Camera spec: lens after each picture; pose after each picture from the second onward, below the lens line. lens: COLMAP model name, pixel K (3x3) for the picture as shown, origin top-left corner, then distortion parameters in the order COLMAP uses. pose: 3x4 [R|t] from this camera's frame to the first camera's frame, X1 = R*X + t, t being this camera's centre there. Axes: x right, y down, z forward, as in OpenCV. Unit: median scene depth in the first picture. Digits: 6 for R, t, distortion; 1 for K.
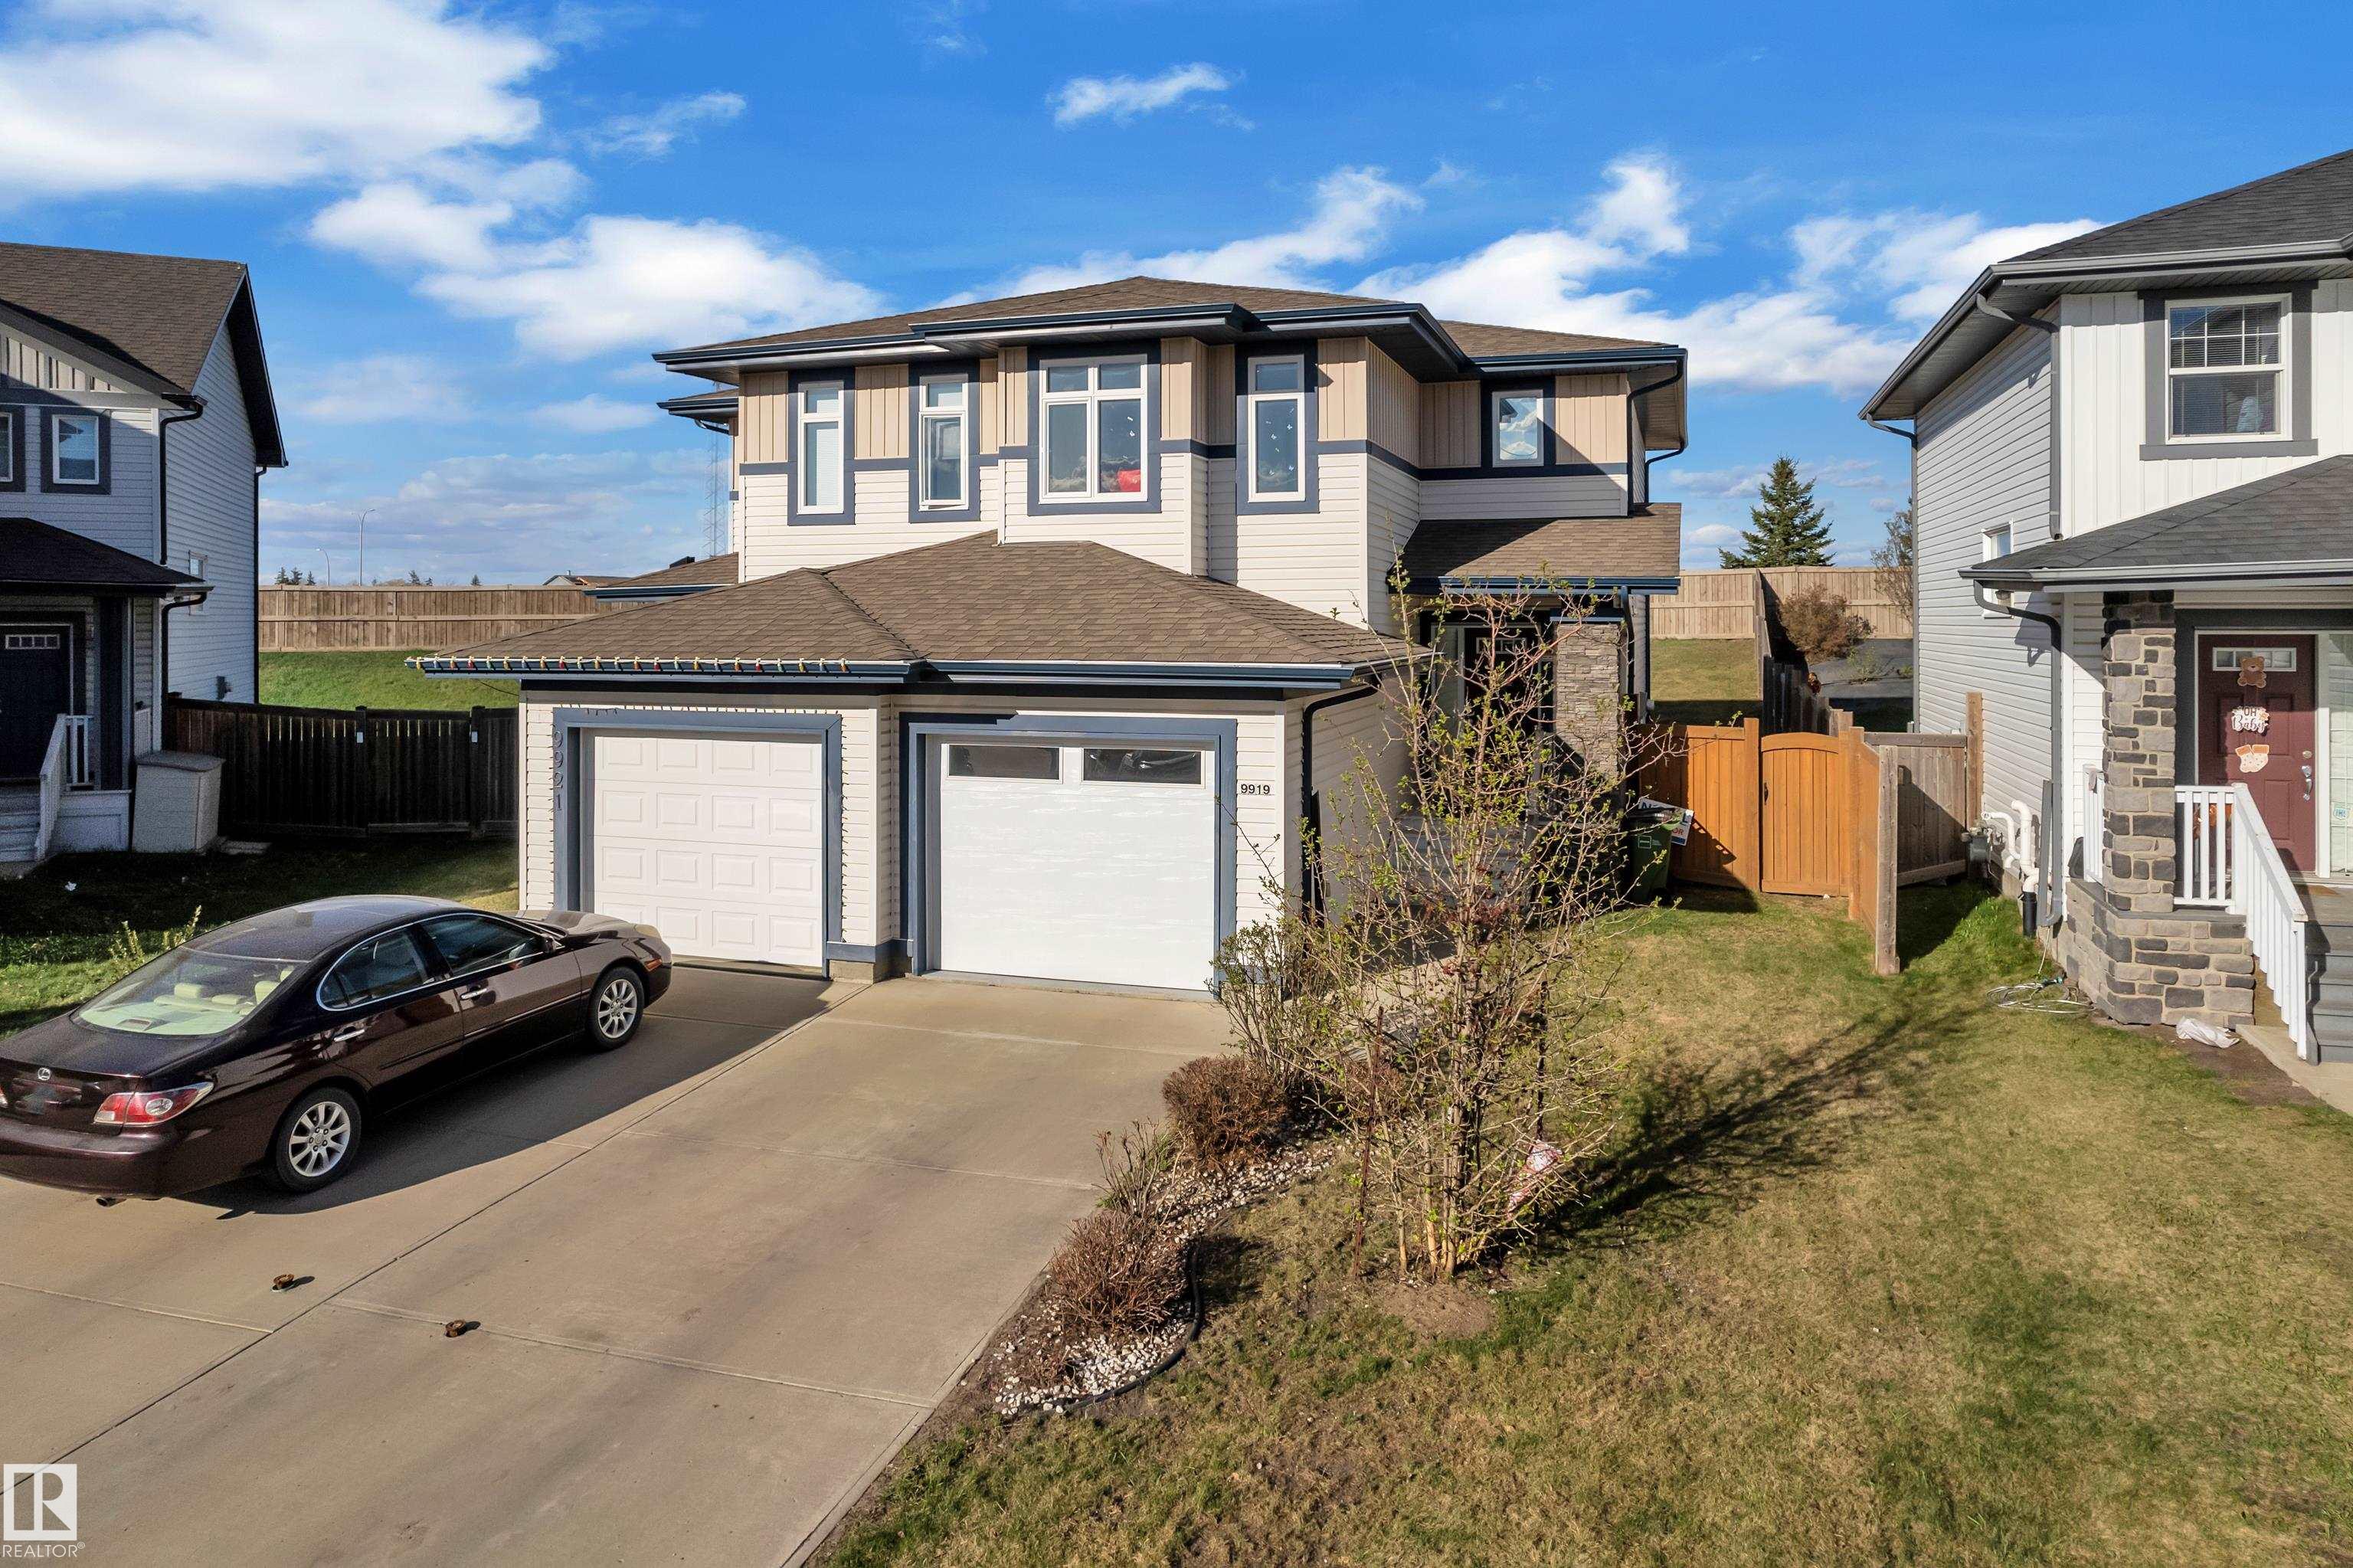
lens RADIAL K [[1541.6, 0, 1184.7], [0, 1541.6, 631.0], [0, 0, 1]] dist [-0.029226, 0.001273]
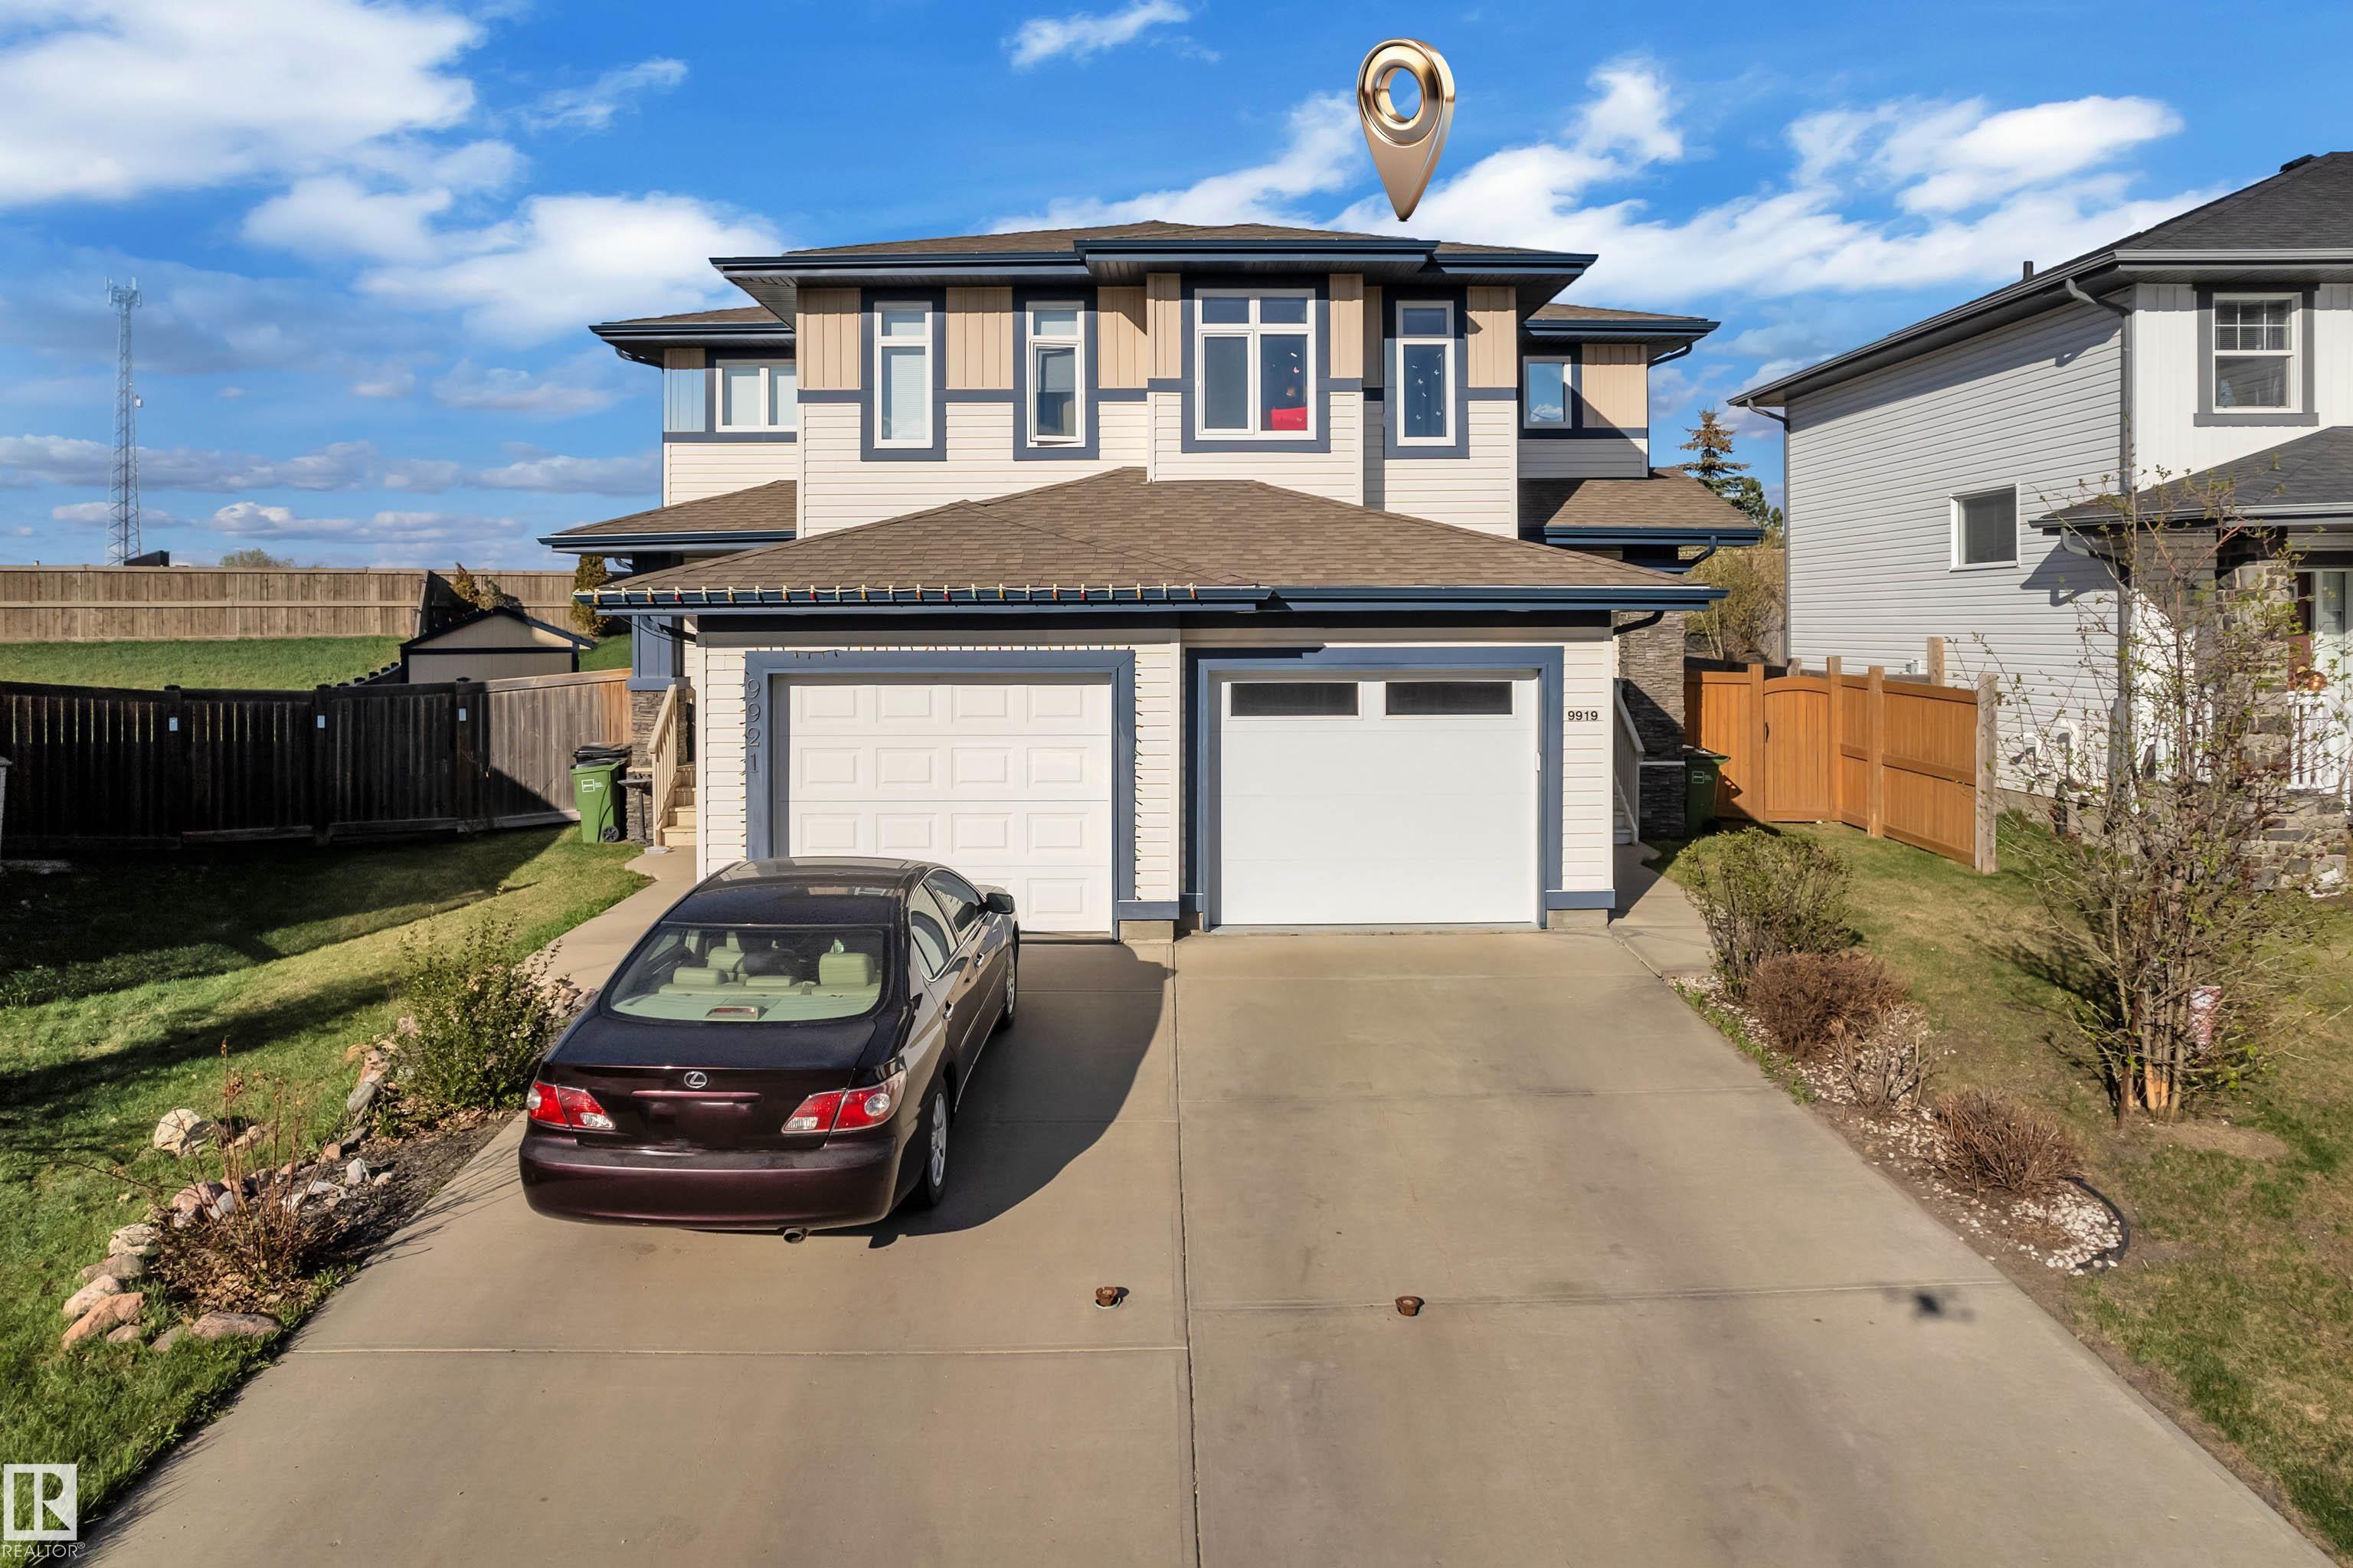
lens RADIAL K [[1541.6, 0, 1184.7], [0, 1541.6, 631.0], [0, 0, 1]] dist [-0.029226, 0.001273]
pose [[0.946057, -0.004507, 0.323970, -0.414997], [0.006707, 0.999961, -0.005676, 0.040805], [-0.323932, 0.007542, 0.946050, 0.108151]]
